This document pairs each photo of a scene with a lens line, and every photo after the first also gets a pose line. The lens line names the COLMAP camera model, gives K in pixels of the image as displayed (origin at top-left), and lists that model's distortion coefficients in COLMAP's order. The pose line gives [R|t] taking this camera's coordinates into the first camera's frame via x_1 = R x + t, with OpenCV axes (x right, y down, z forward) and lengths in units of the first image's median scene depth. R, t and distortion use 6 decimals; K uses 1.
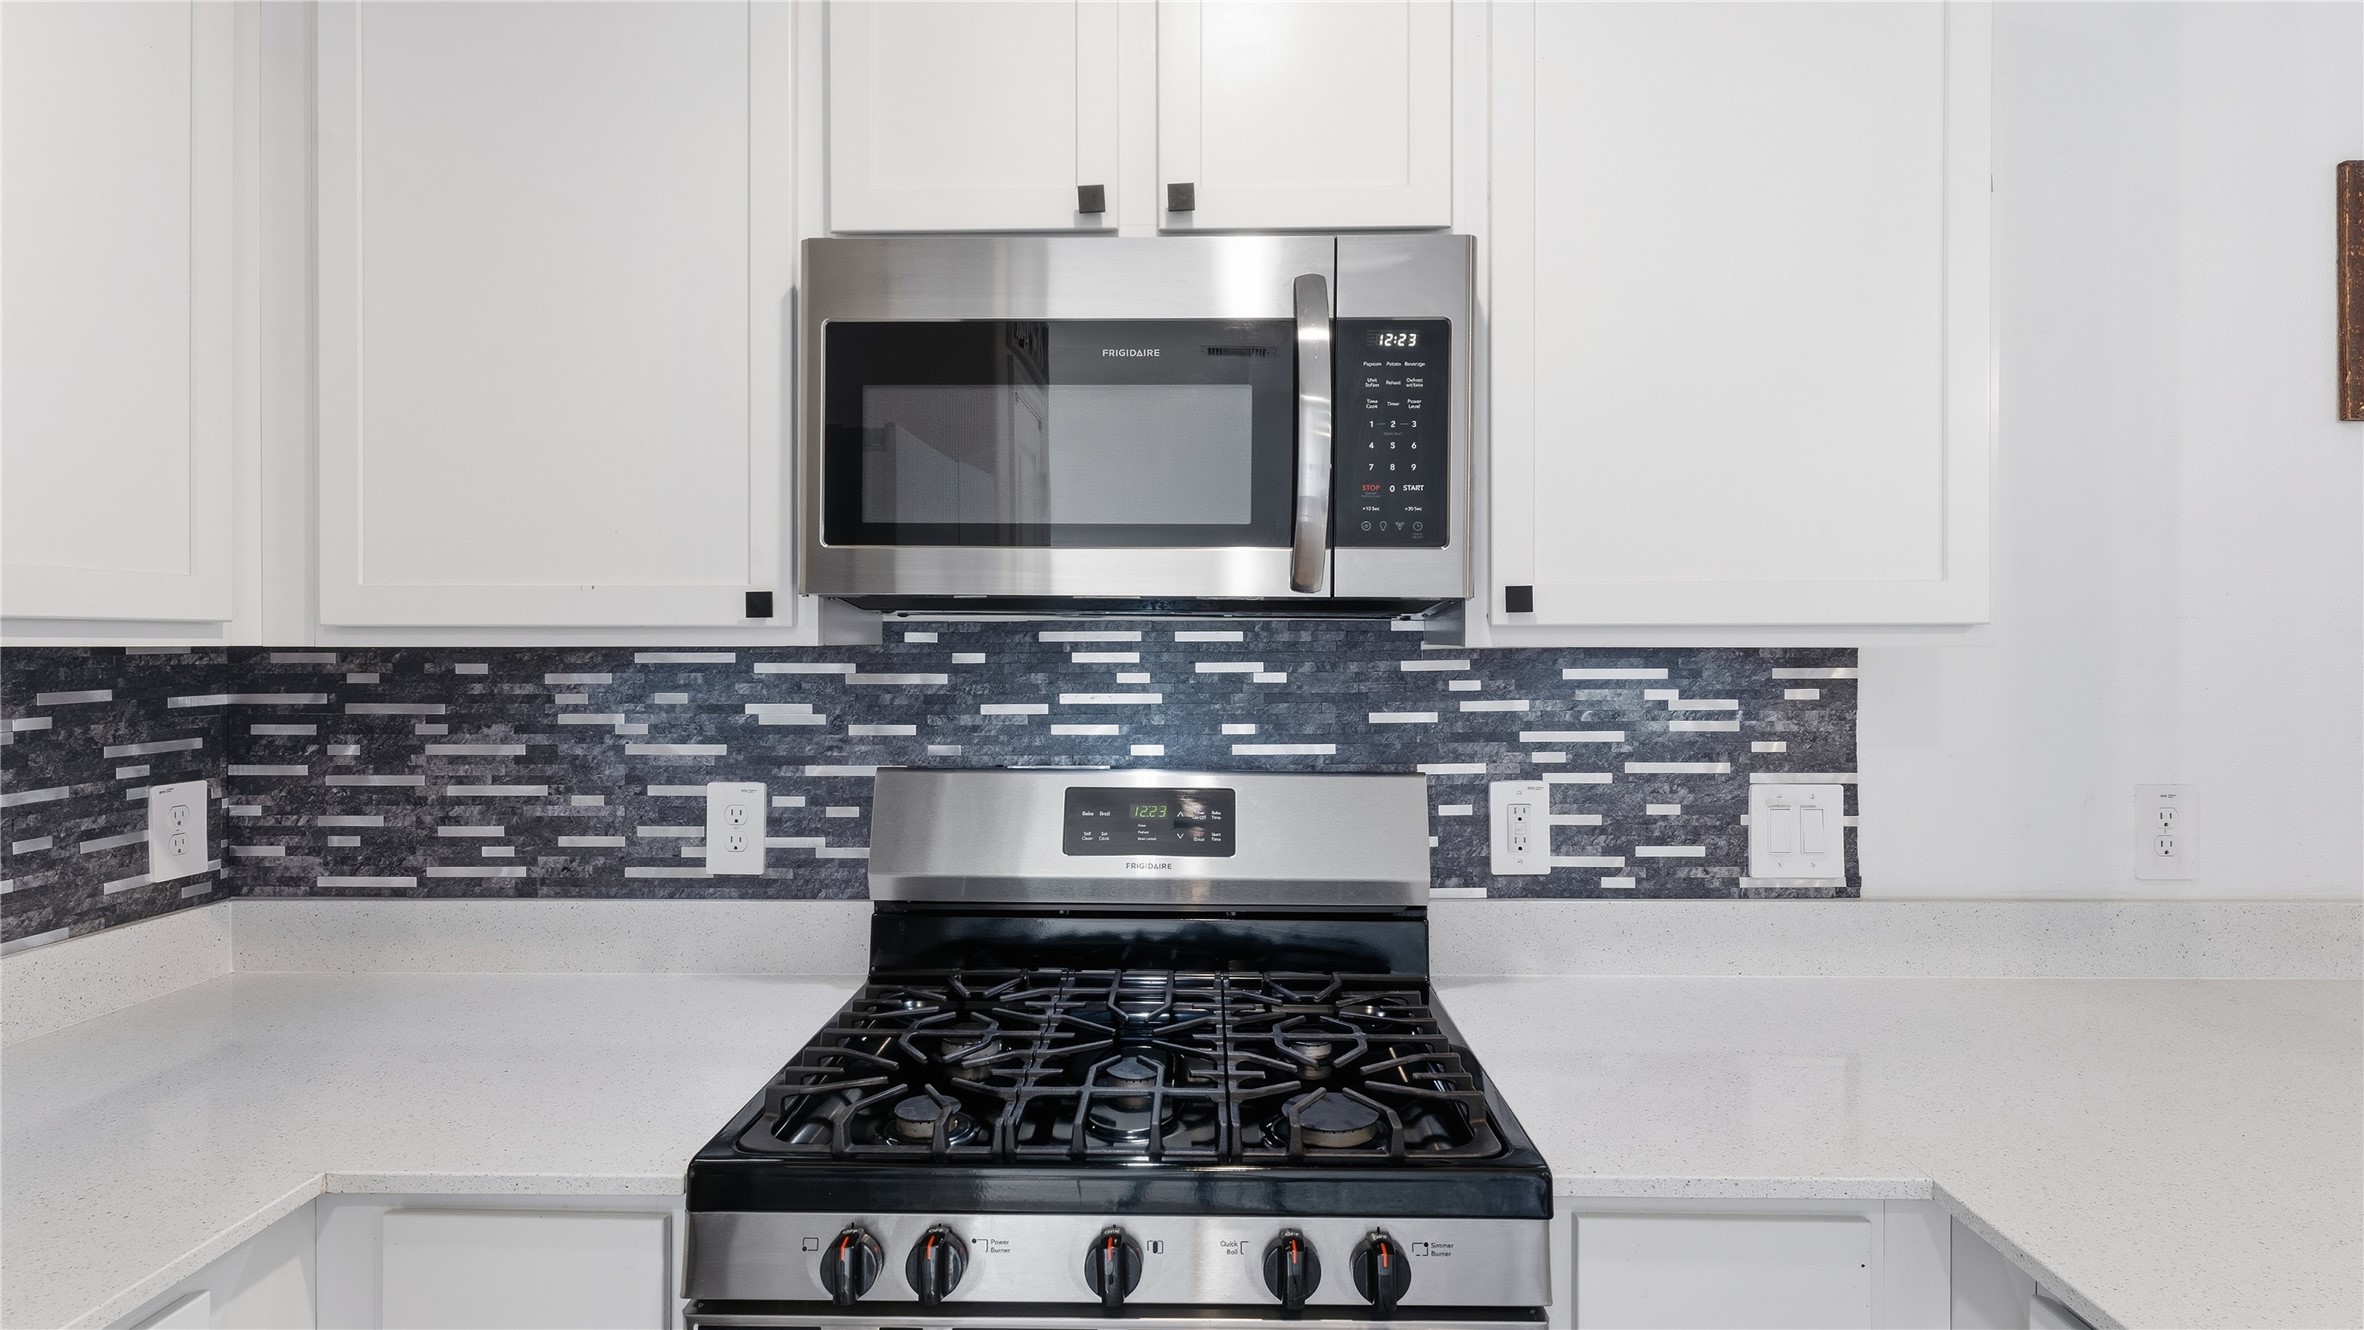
lens RADIAL K [[1188.6, 0, 1182.3], [0, 1188.6, 653.7], [0, 0, 1]] dist [0.000283, -0.000469]
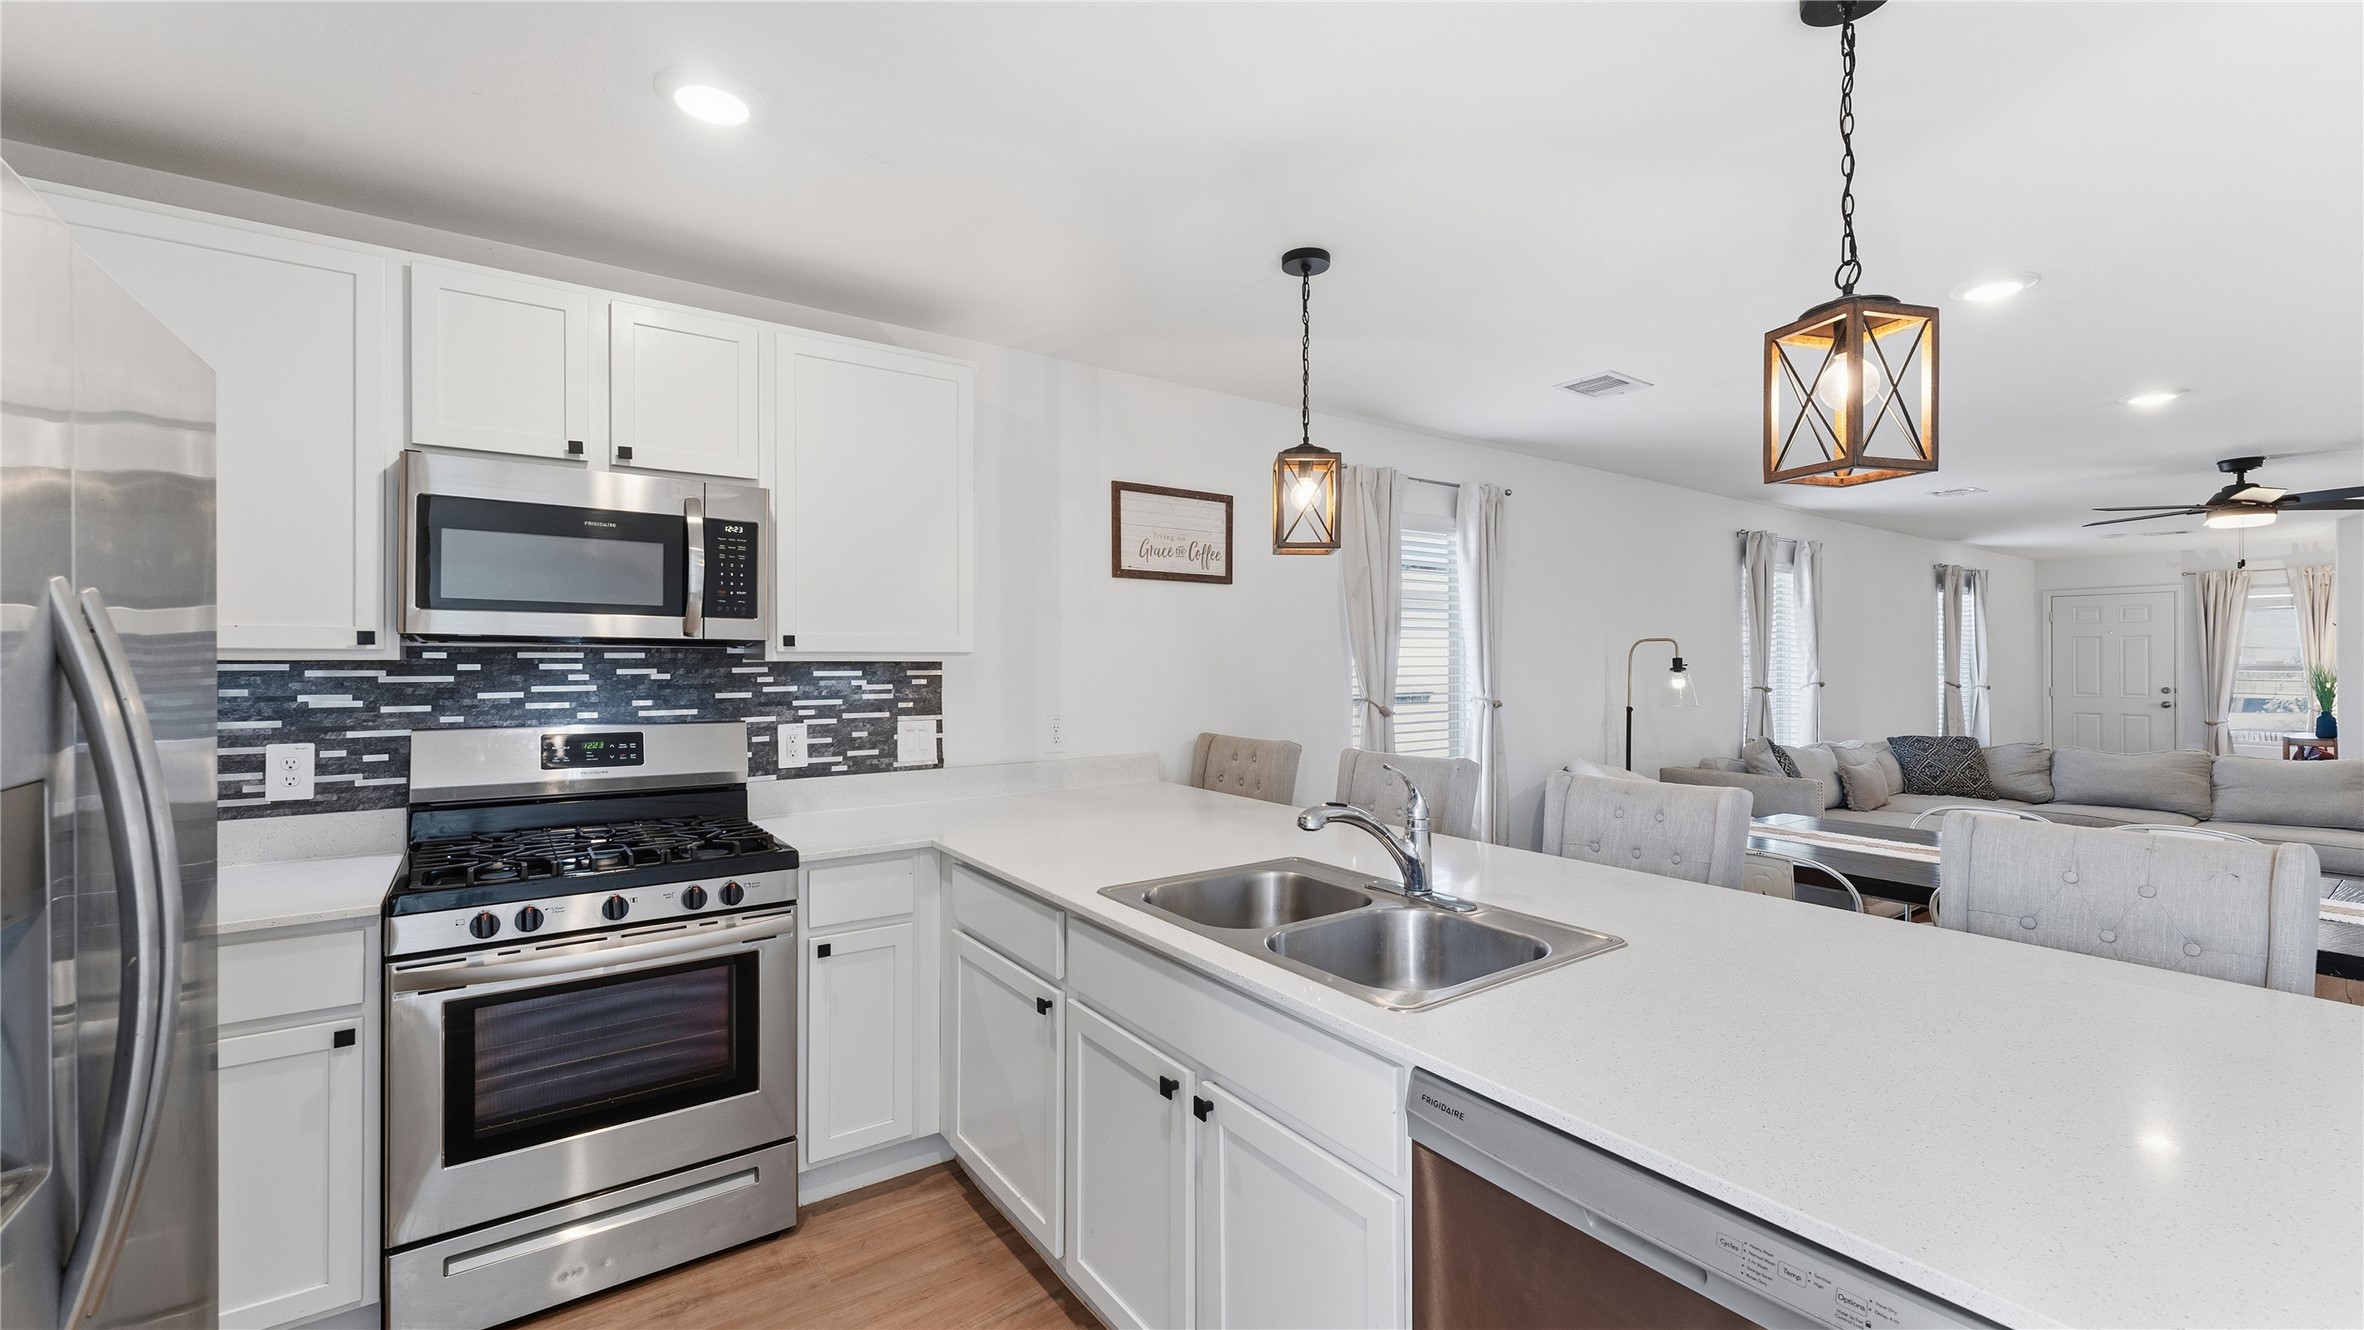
lens RADIAL K [[953.2, 0, 1183.6], [0, 953.2, 663.6], [0, 0, 1]] dist [0.001293, -0.000104]
pose [[0.798809, -0.000422, 0.601585, -0.186230], [0.003953, 0.999982, -0.004548, 0.009233], [-0.601572, 0.006011, 0.798796, -0.794948]]
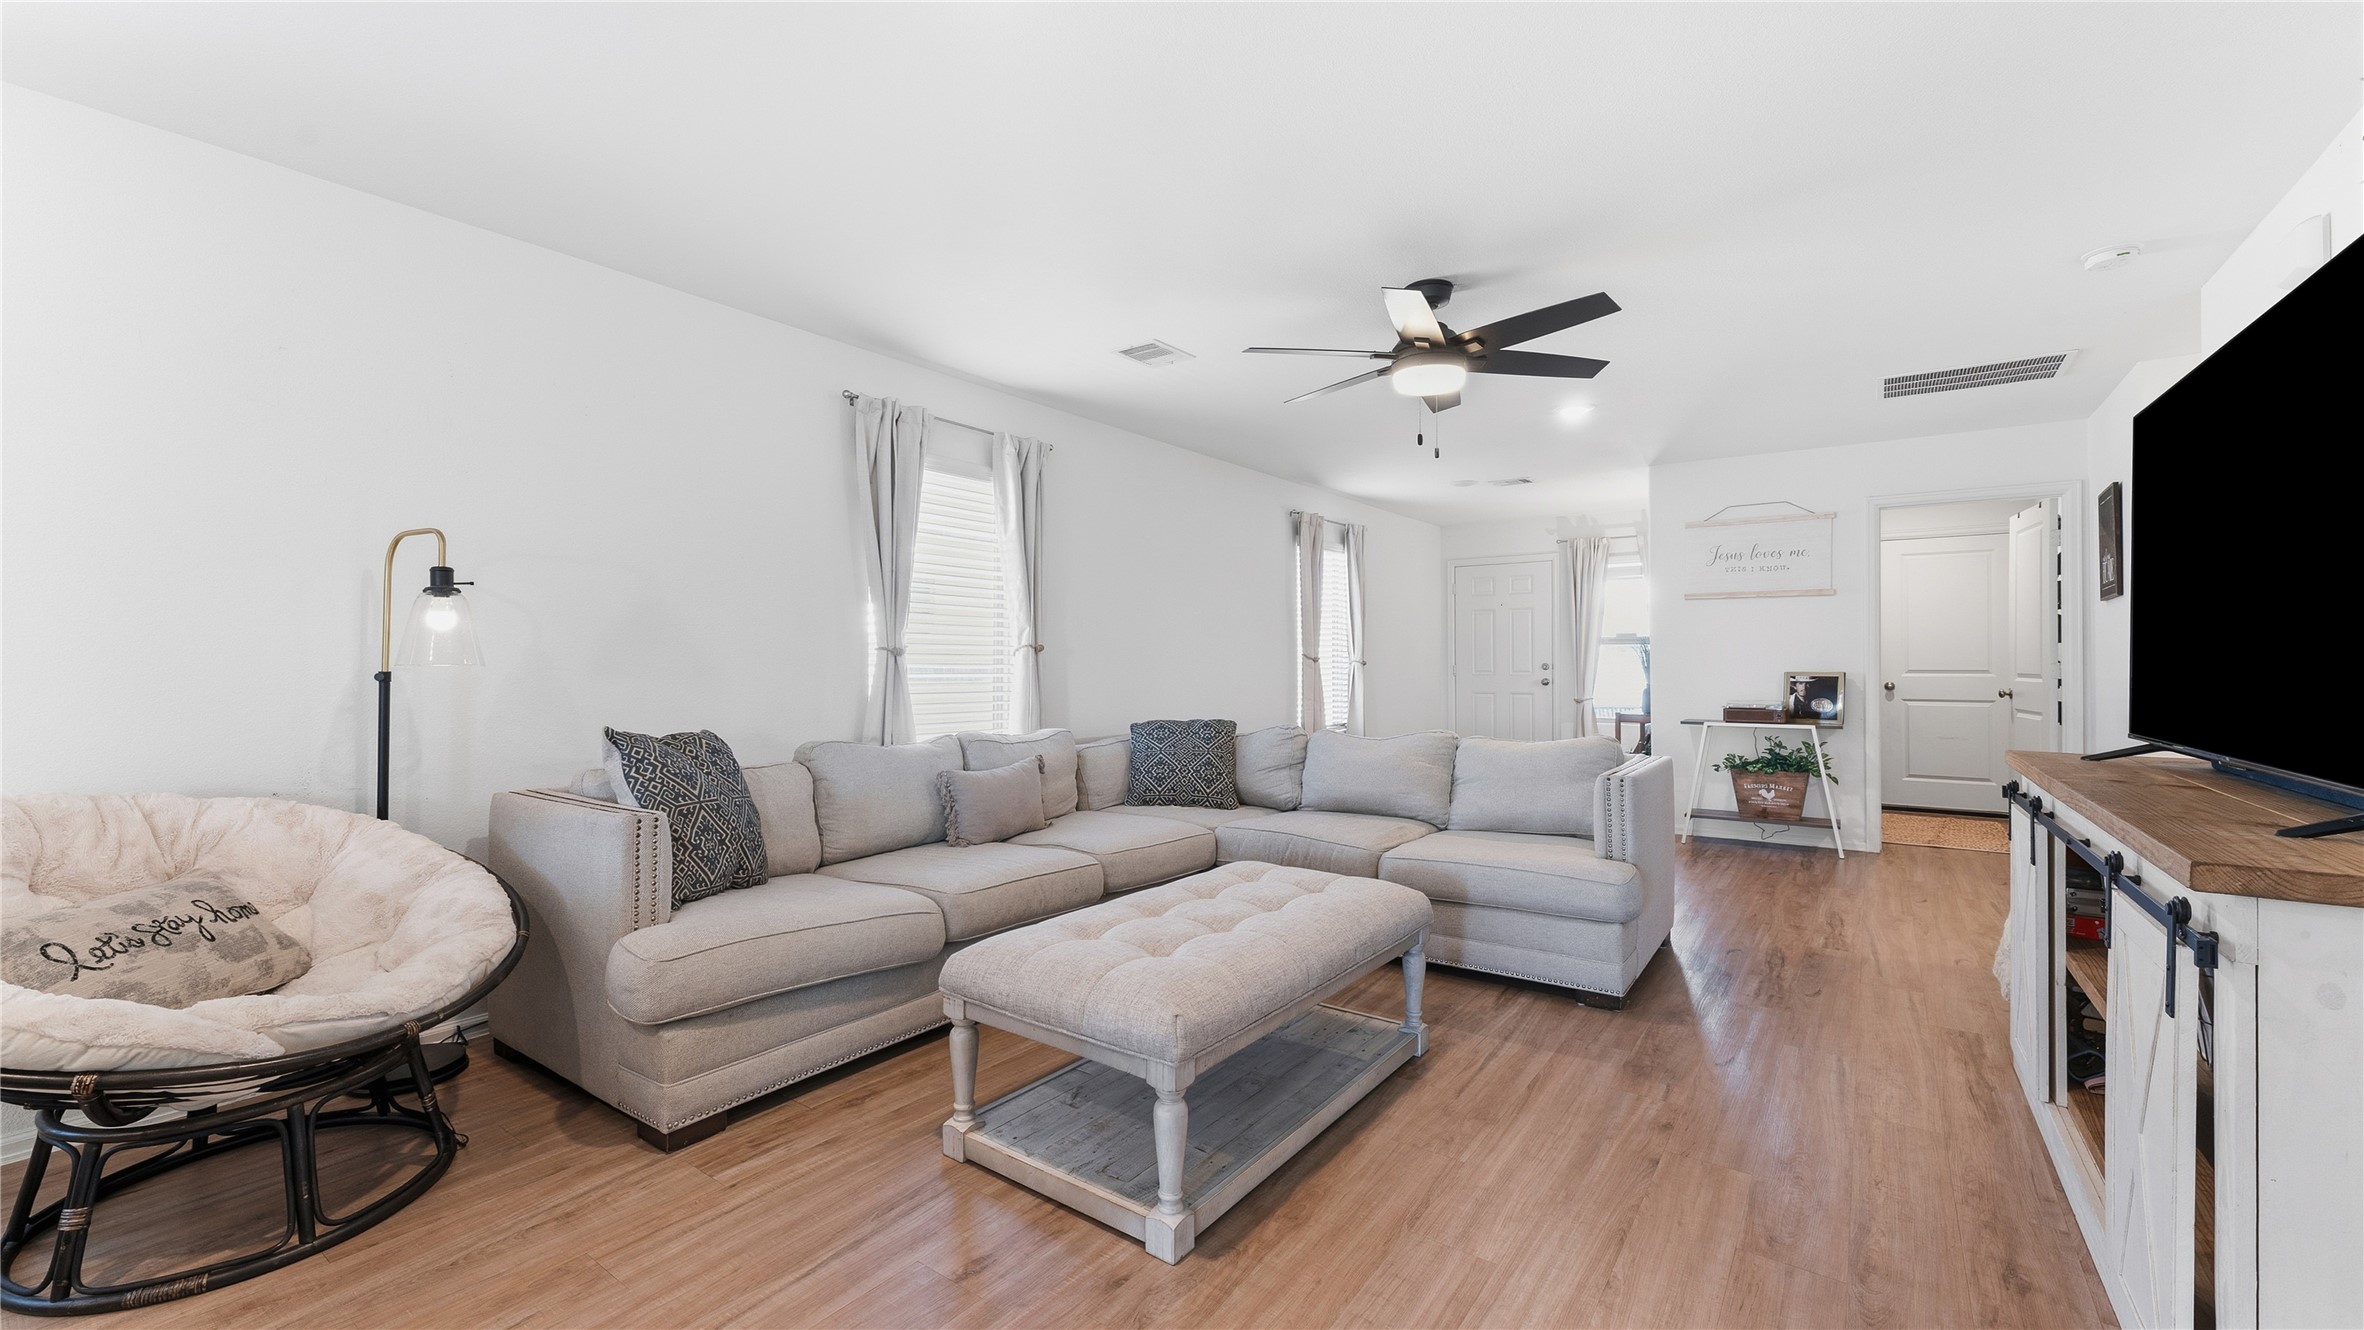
lens RADIAL K [[949.0, 0, 1180.2], [0, 949.0, 661.8], [0, 0, 1]] dist [0.002013, 0.000026]
pose [[0.564821, -0.000168, 0.825213, 2.387034], [0.008389, 0.999949, -0.005538, 0.149069], [-0.825171, 0.010051, 0.564794, -1.074305]]
